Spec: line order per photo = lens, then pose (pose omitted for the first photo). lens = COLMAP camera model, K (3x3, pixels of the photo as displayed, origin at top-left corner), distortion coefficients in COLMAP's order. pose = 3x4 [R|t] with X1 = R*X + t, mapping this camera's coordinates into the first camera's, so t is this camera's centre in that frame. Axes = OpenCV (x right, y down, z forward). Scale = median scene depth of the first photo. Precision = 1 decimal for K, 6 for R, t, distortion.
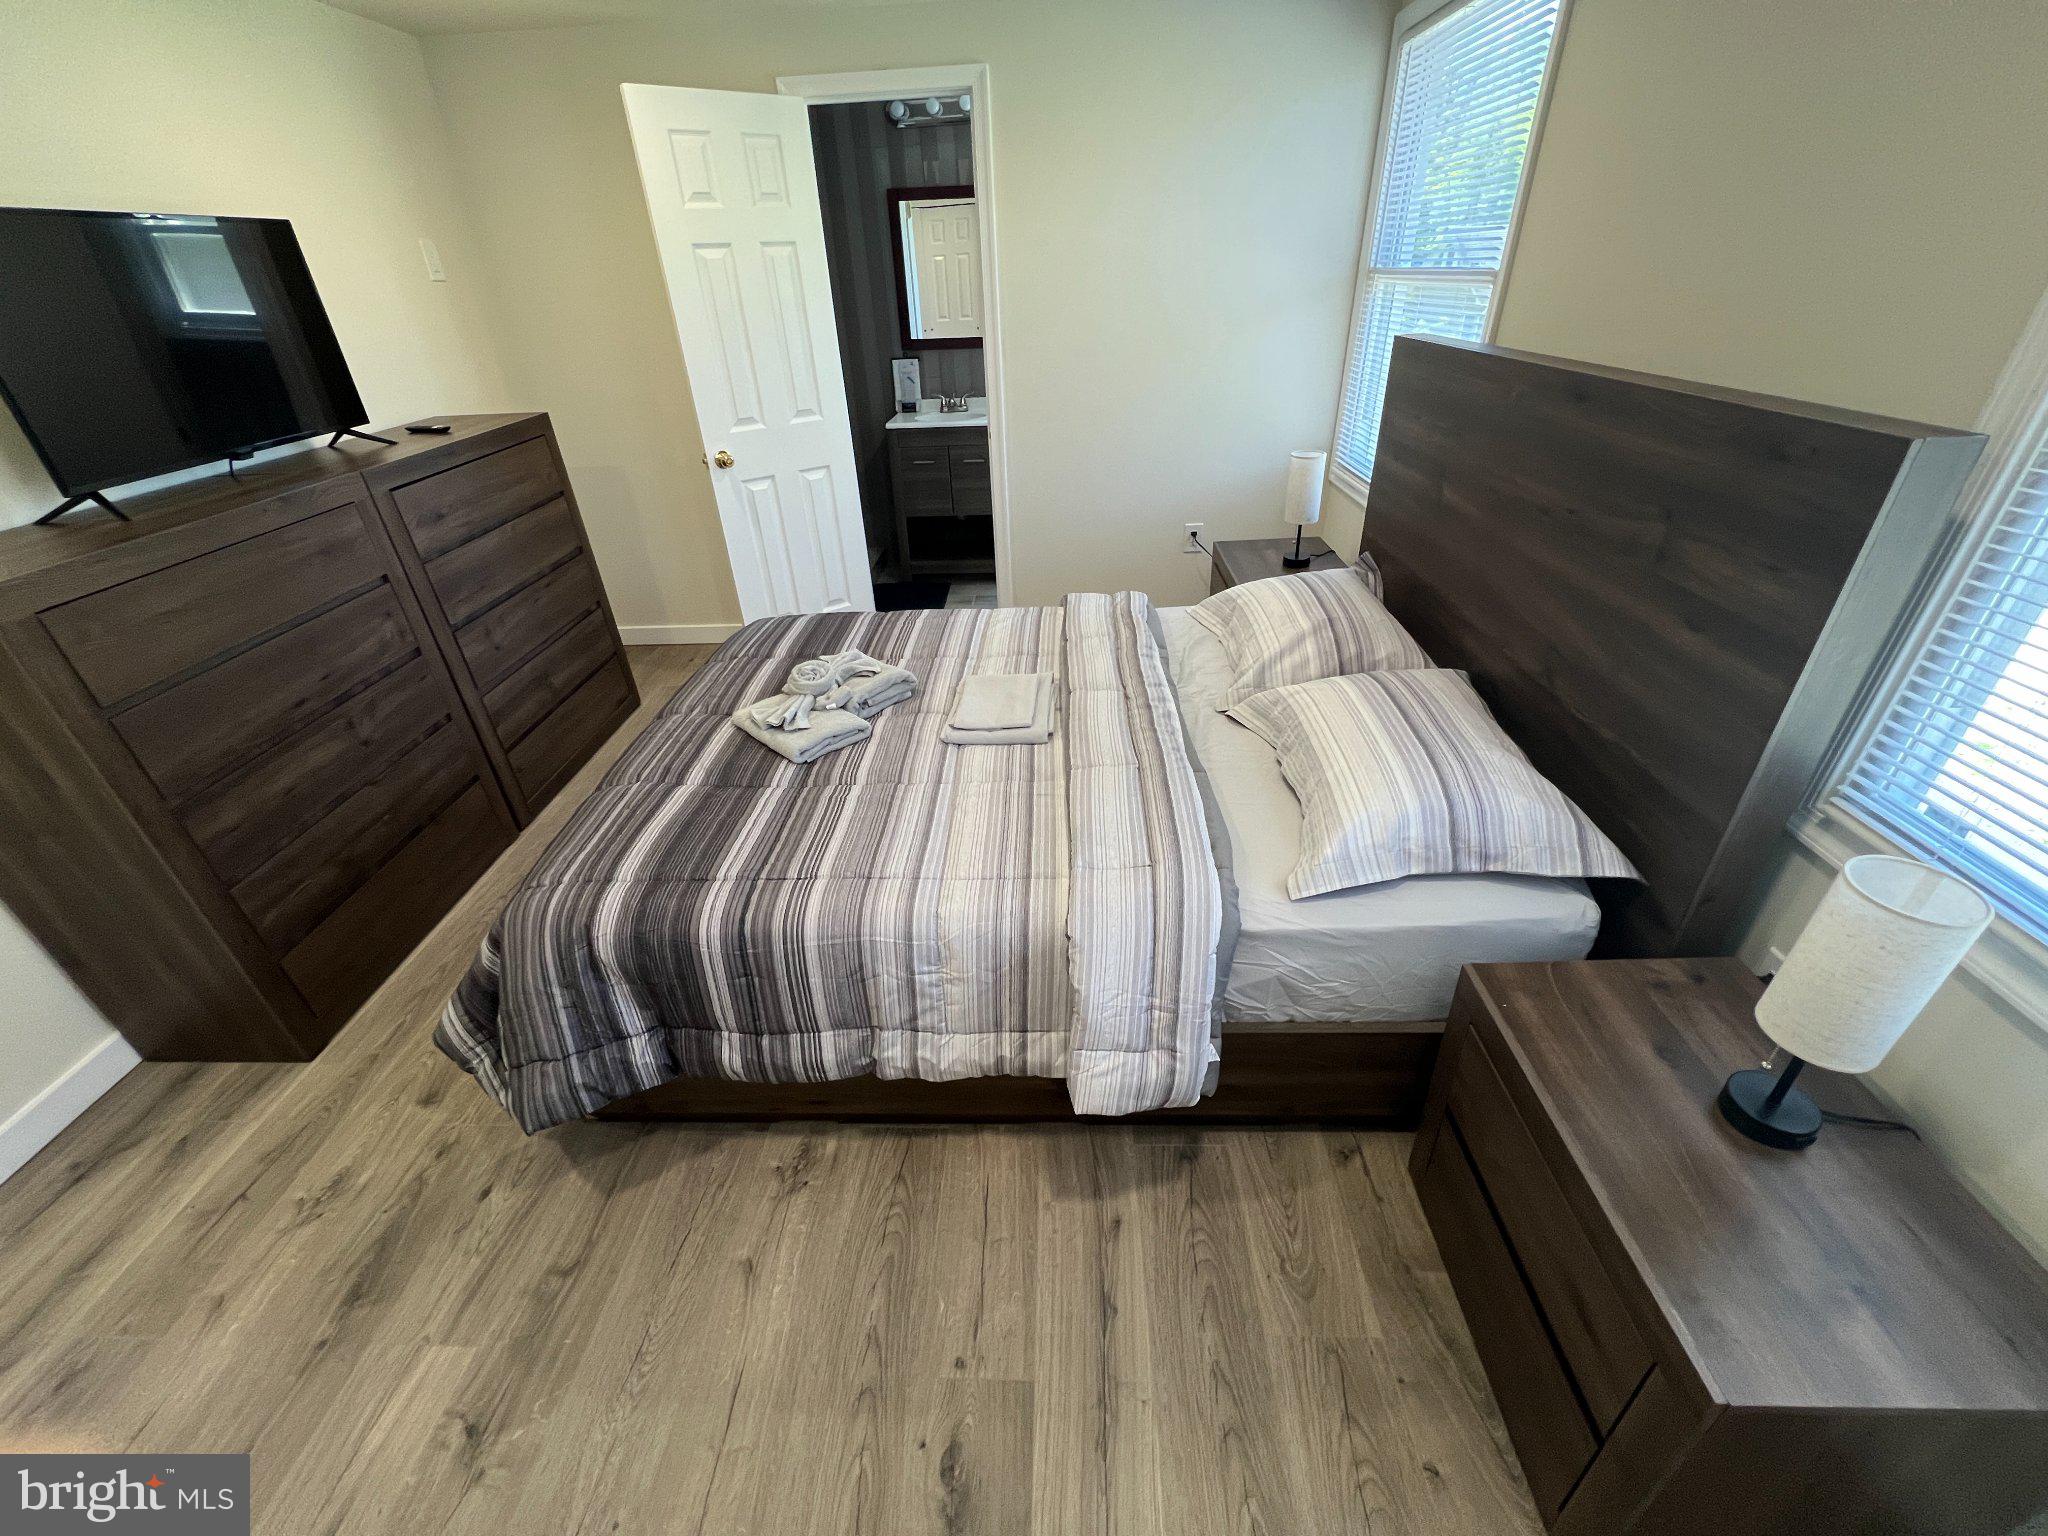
lens RADIAL K [[827.3, 0, 1017.9], [0, 827.3, 771.2], [0, 0, 1]] dist [-0.000301, -0.000289]
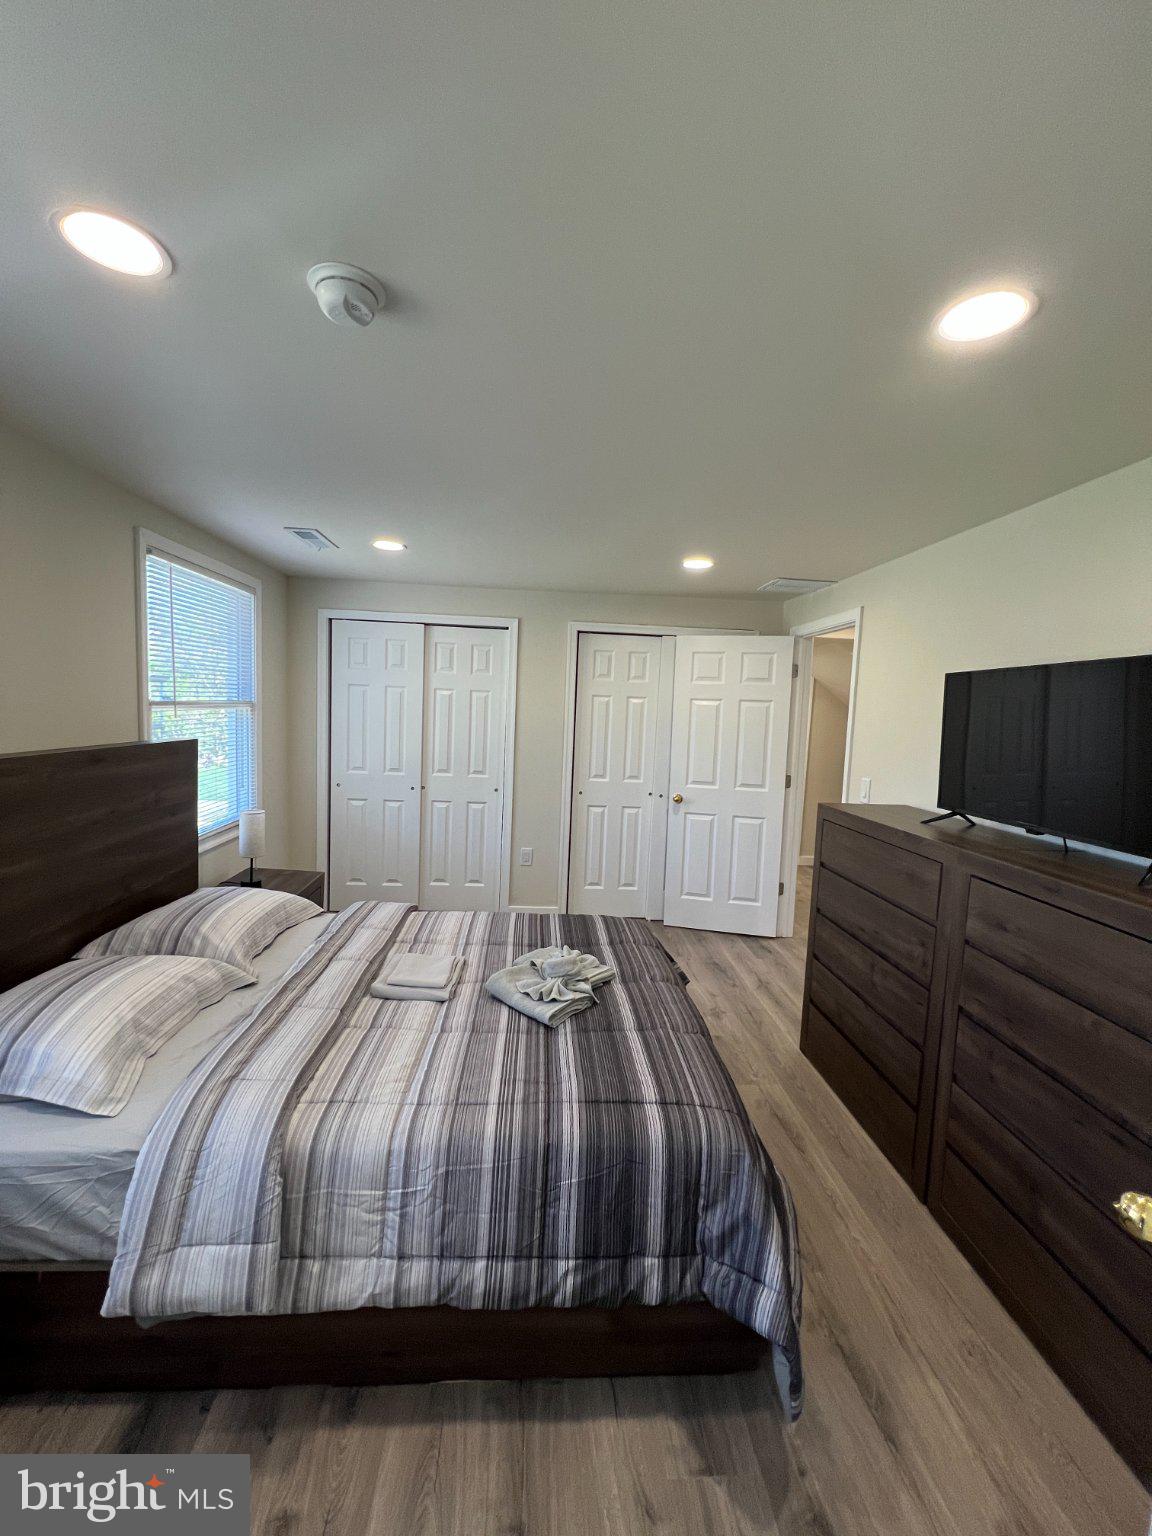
lens RADIAL K [[620.5, 0, 575.8], [0, 620.5, 760.7], [0, 0, 1]] dist [-0.000301, -0.000289]
pose [[-0.994306, 0.008389, -0.106229, -0.149381], [-0.056650, 0.802740, 0.593632, -0.873192], [0.090254, 0.596270, -0.797694, 1.444383]]
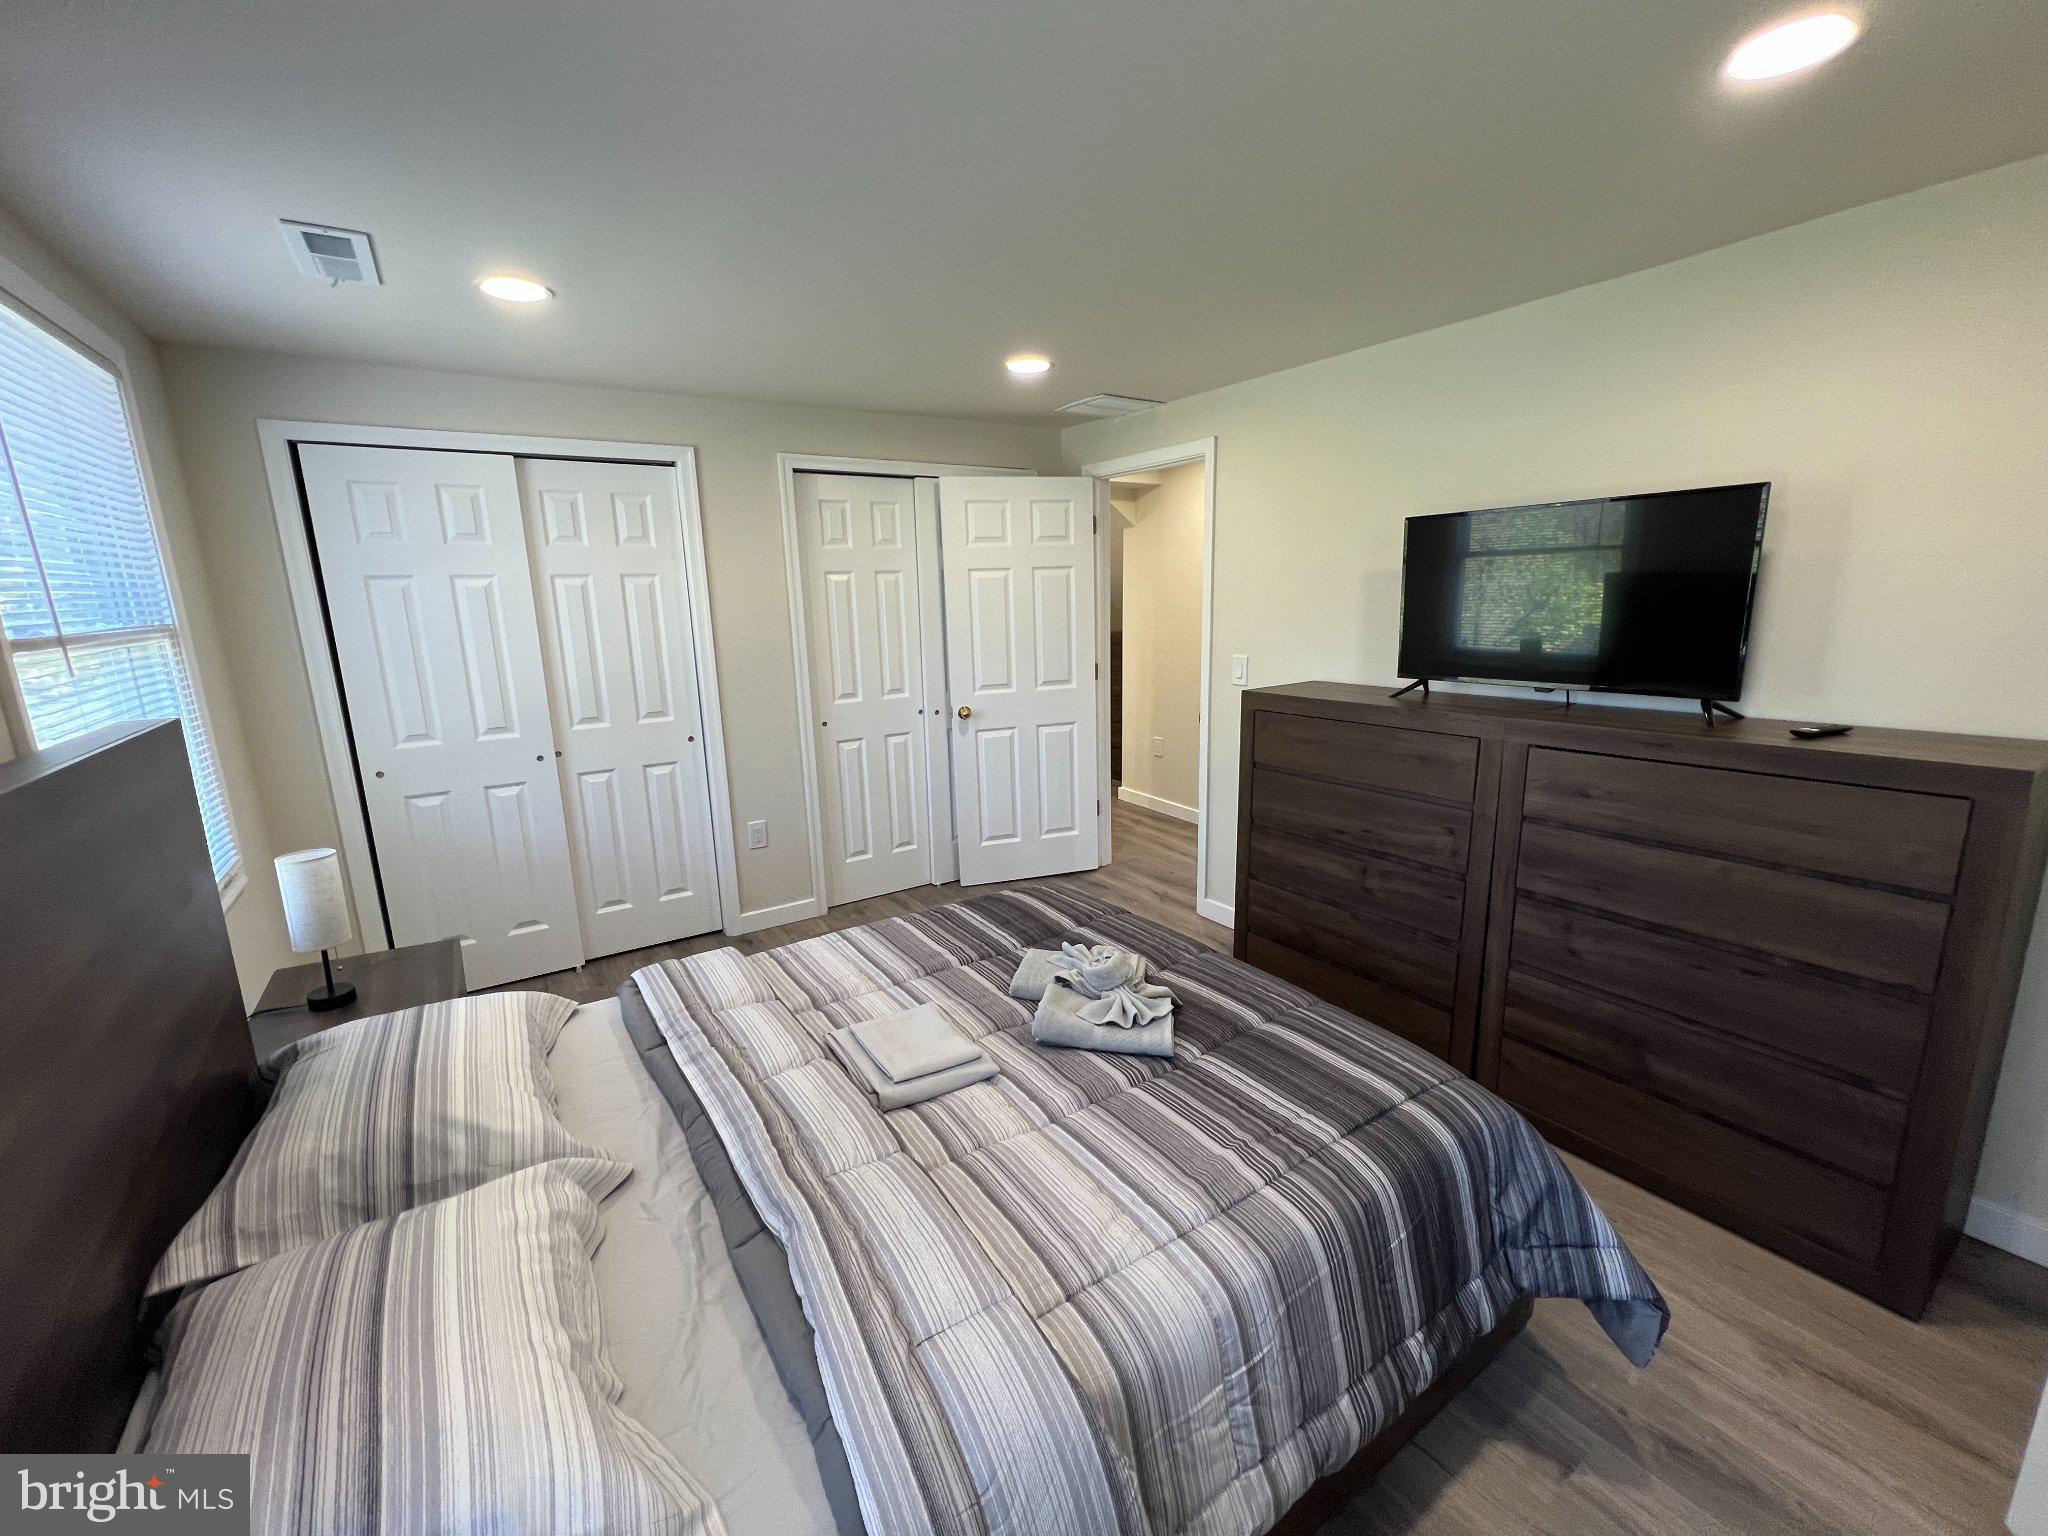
lens RADIAL K [[827.3, 0, 1018.5], [0, 827.3, 764.4], [0, 0, 1]] dist [-0.000301, -0.000289]
pose [[-0.808458, 0.180704, -0.560126, 0.269209], [-0.256868, 0.747943, 0.612046, -0.731397], [0.529541, 0.638692, -0.558263, 1.183550]]
